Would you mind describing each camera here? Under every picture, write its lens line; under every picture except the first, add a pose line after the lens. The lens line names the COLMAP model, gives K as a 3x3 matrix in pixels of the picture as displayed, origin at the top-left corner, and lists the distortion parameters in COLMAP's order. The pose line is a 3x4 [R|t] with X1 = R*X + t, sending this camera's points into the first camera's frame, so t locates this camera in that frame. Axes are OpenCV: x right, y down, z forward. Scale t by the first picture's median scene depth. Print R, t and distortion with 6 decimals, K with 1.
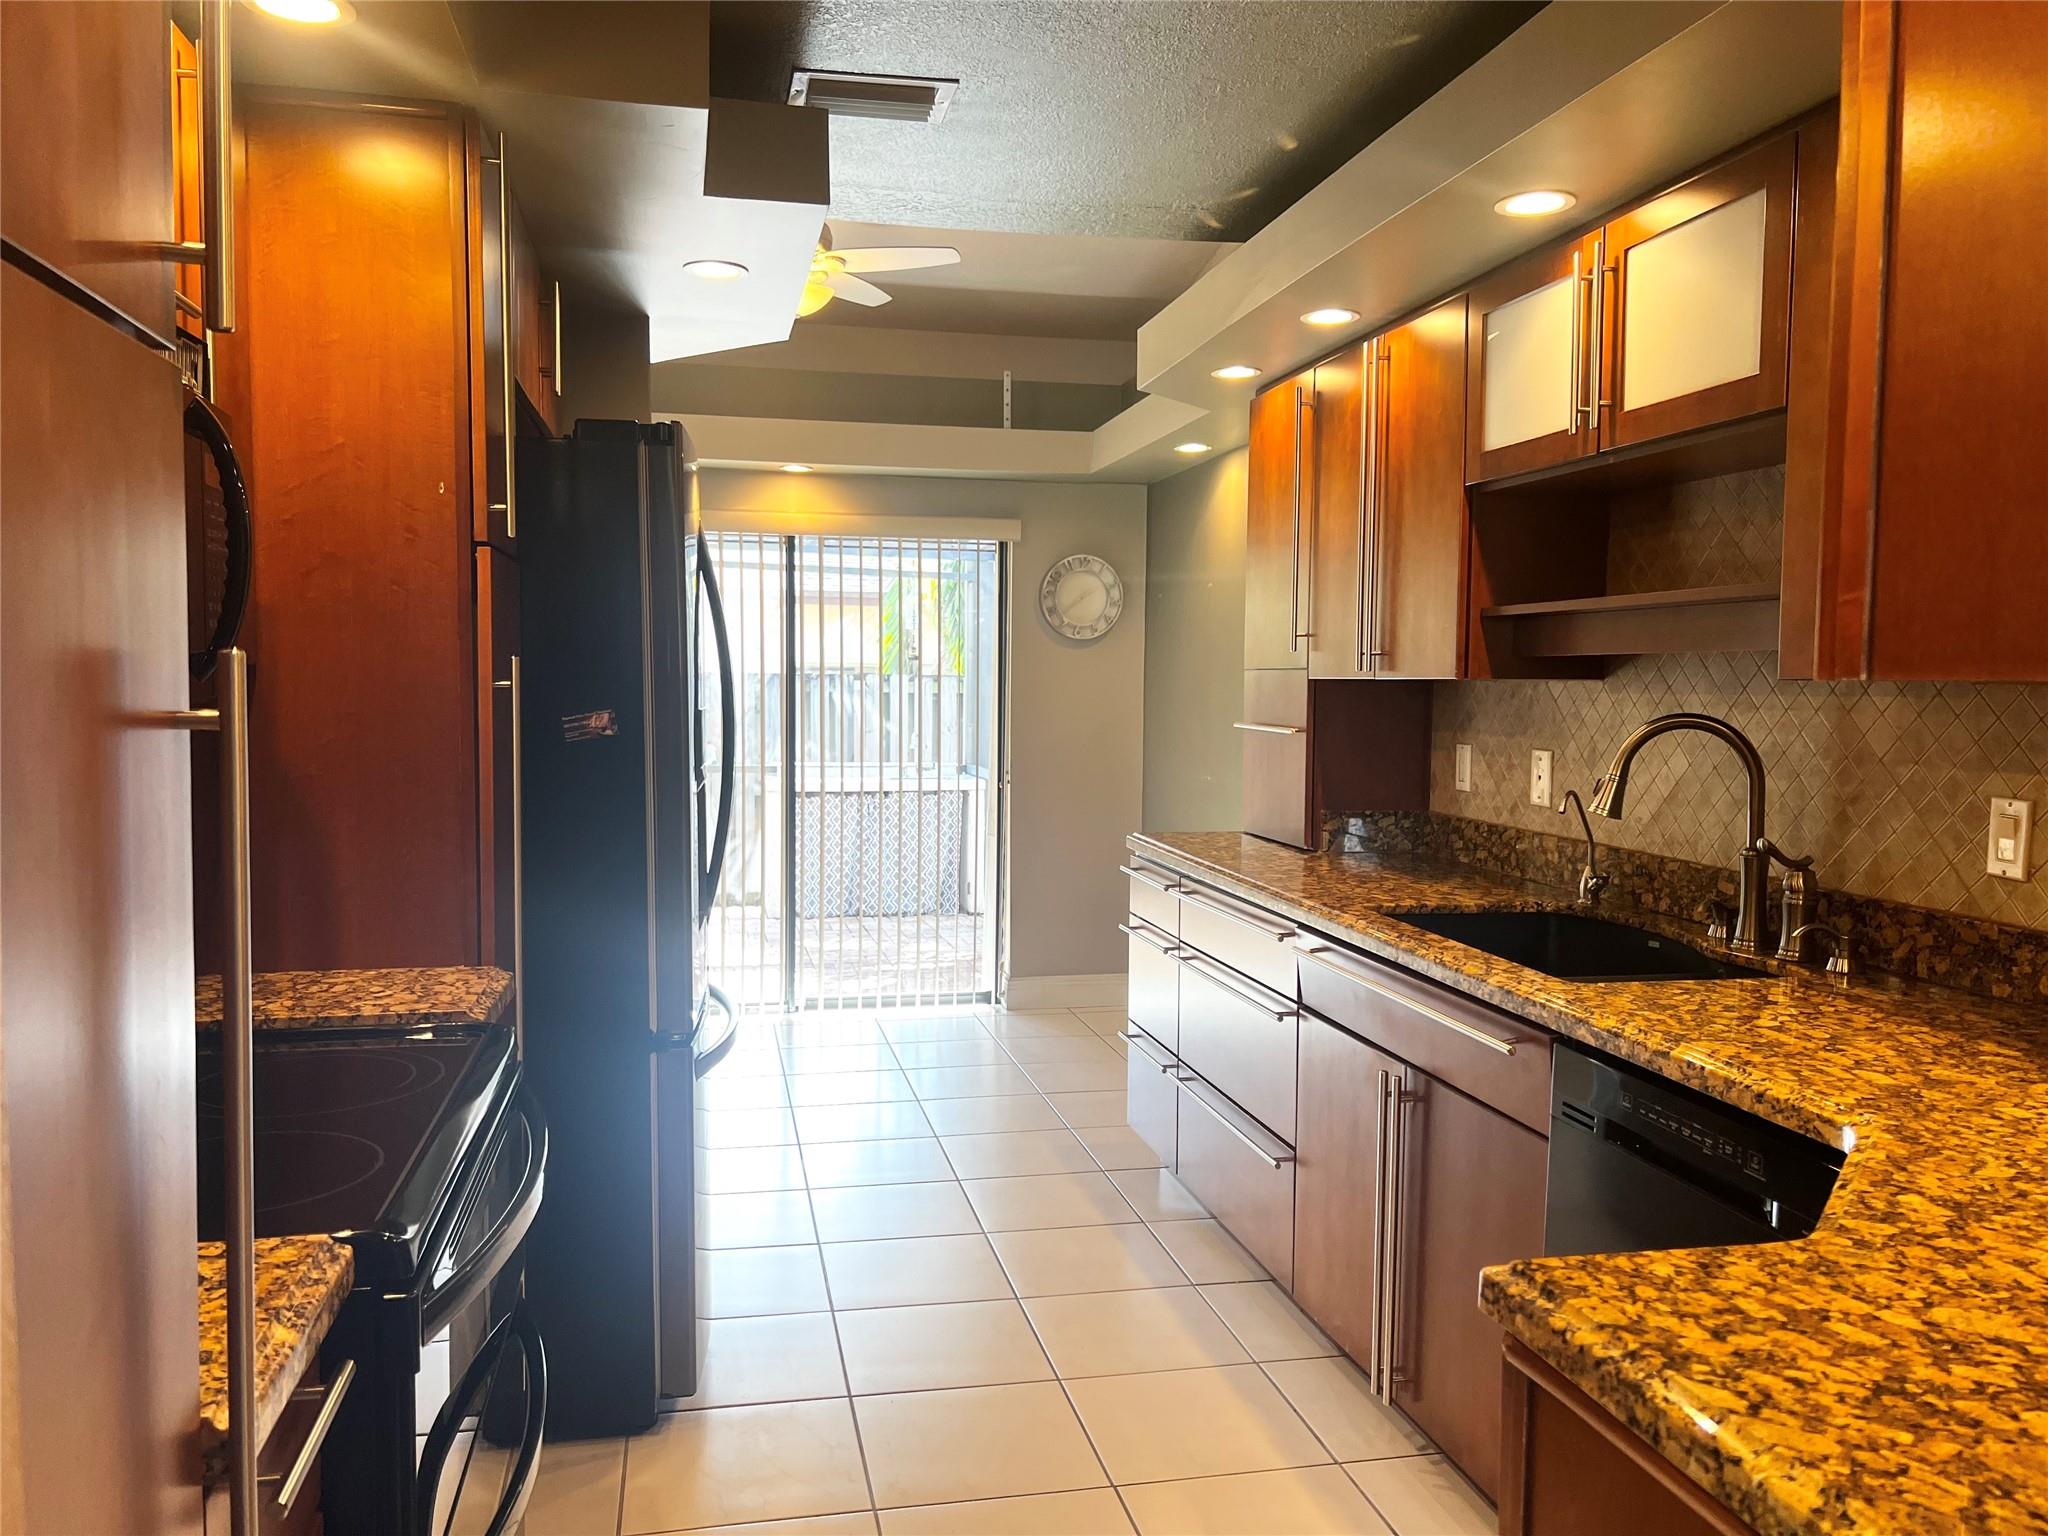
lens RADIAL K [[1551.3, 0, 1018.9], [0, 1551.3, 770.2], [0, 0, 1]] dist [0.043299, -0.019320]
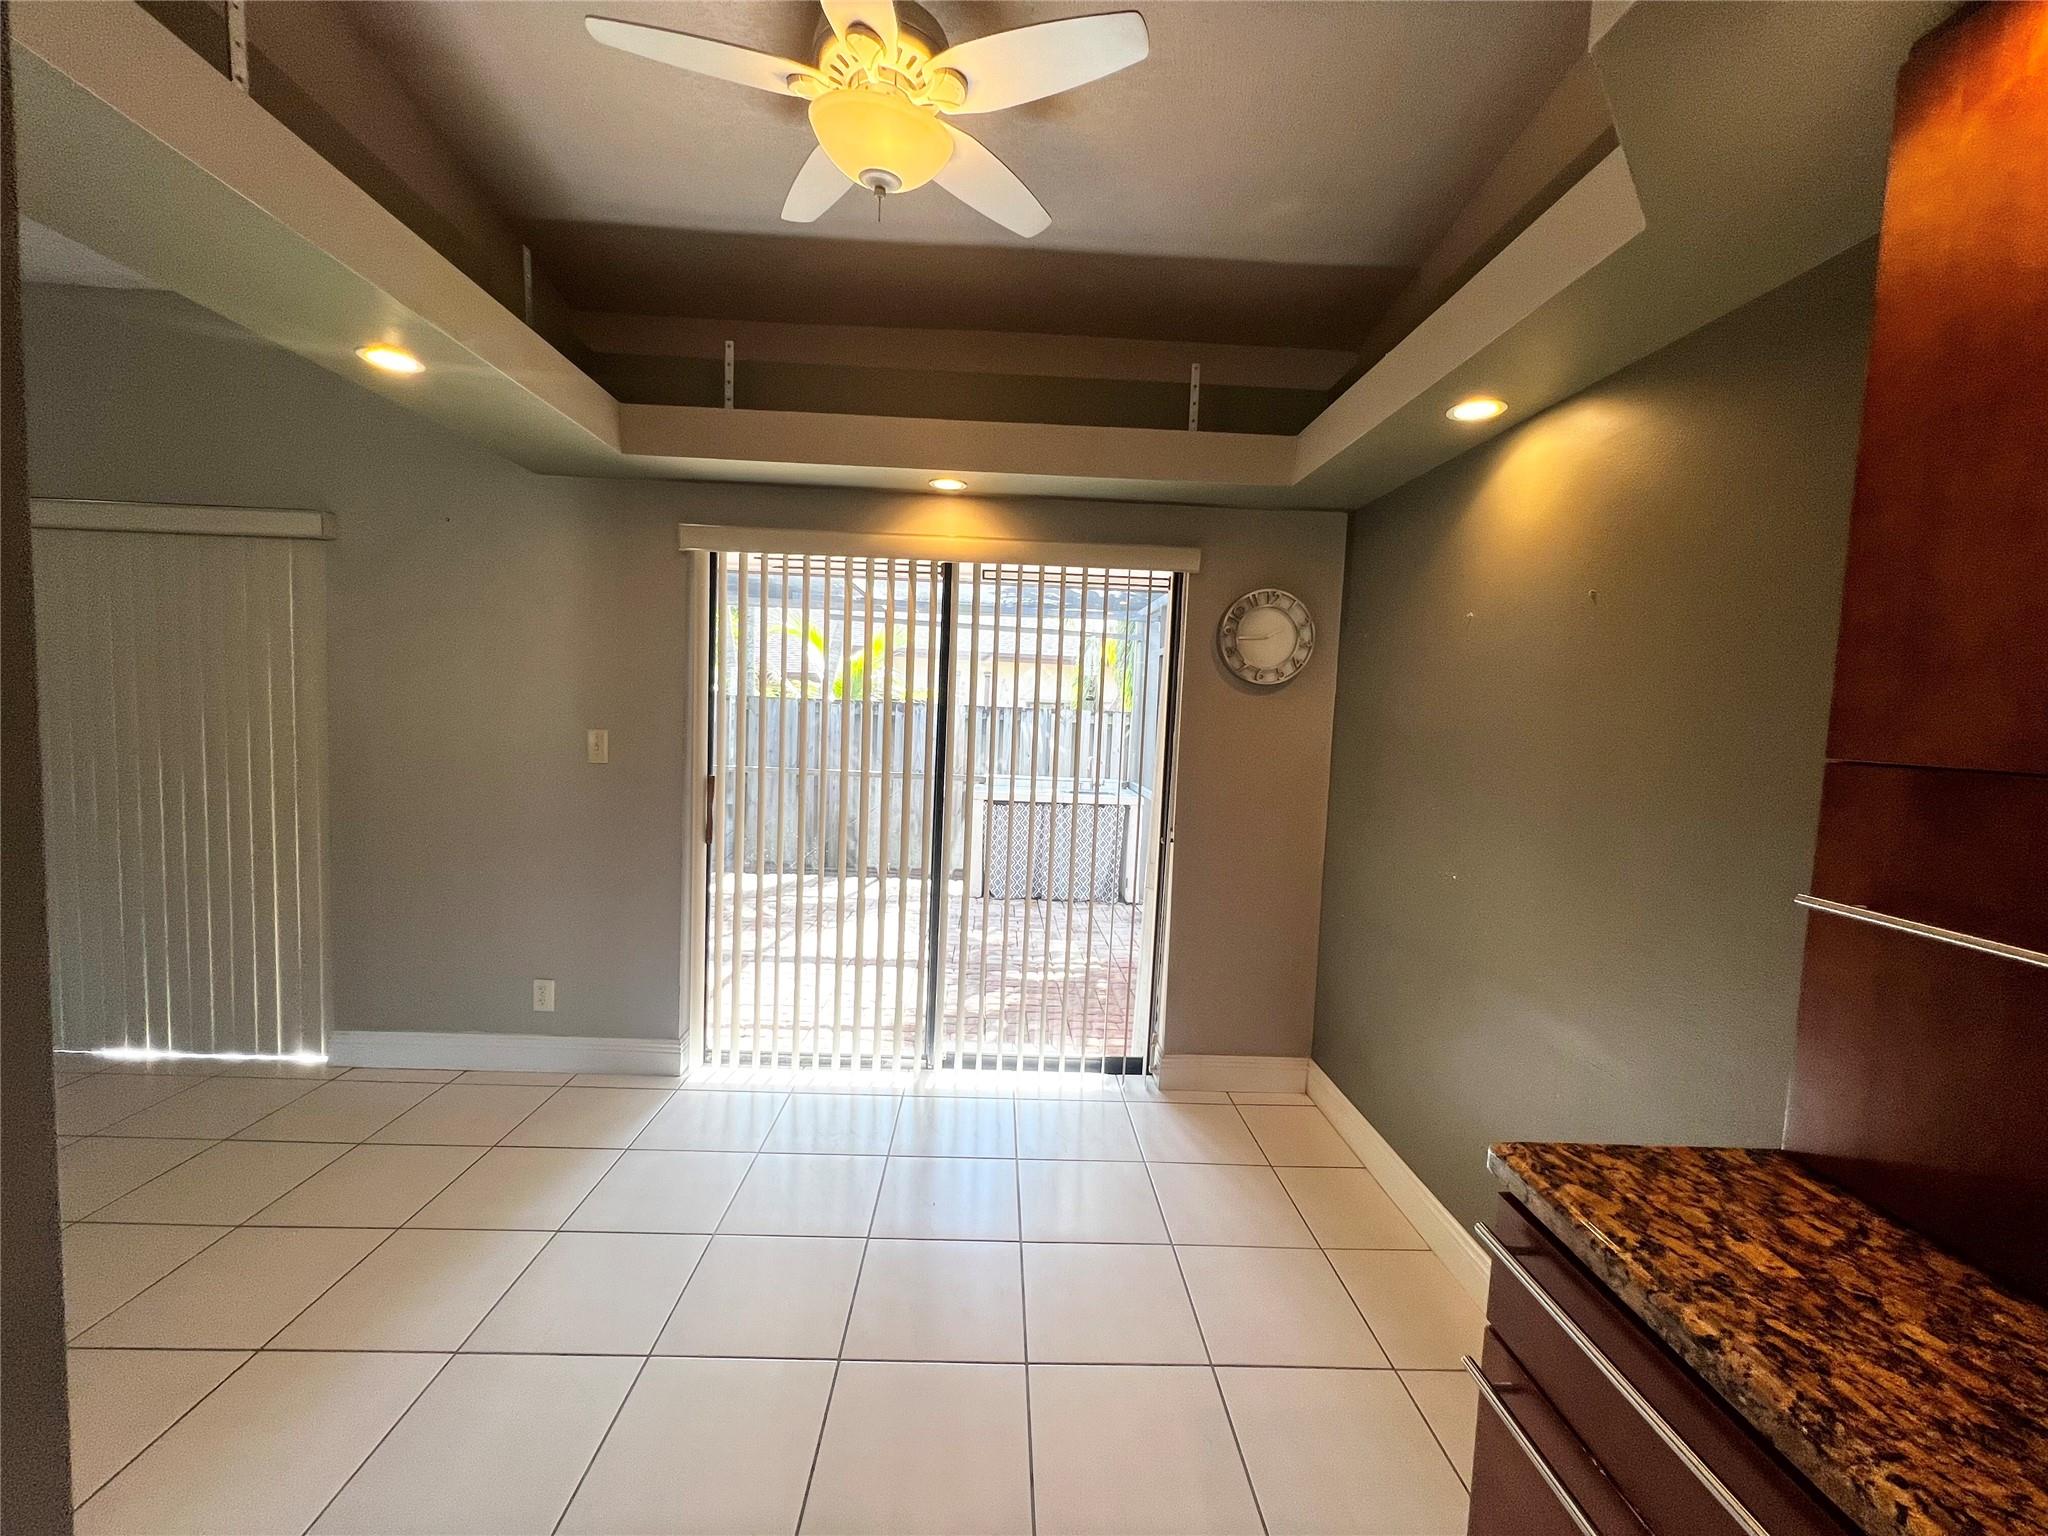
lens RADIAL K [[820.4, 0, 1006.7], [0, 820.4, 762.4], [0, 0, 1]] dist [-0.002165, -0.000639]
pose [[0.981646, 0.046498, -0.184956, -0.015198], [-0.045949, 0.998917, 0.007256, -0.036688], [0.185093, 0.001376, 0.982720, 0.512771]]
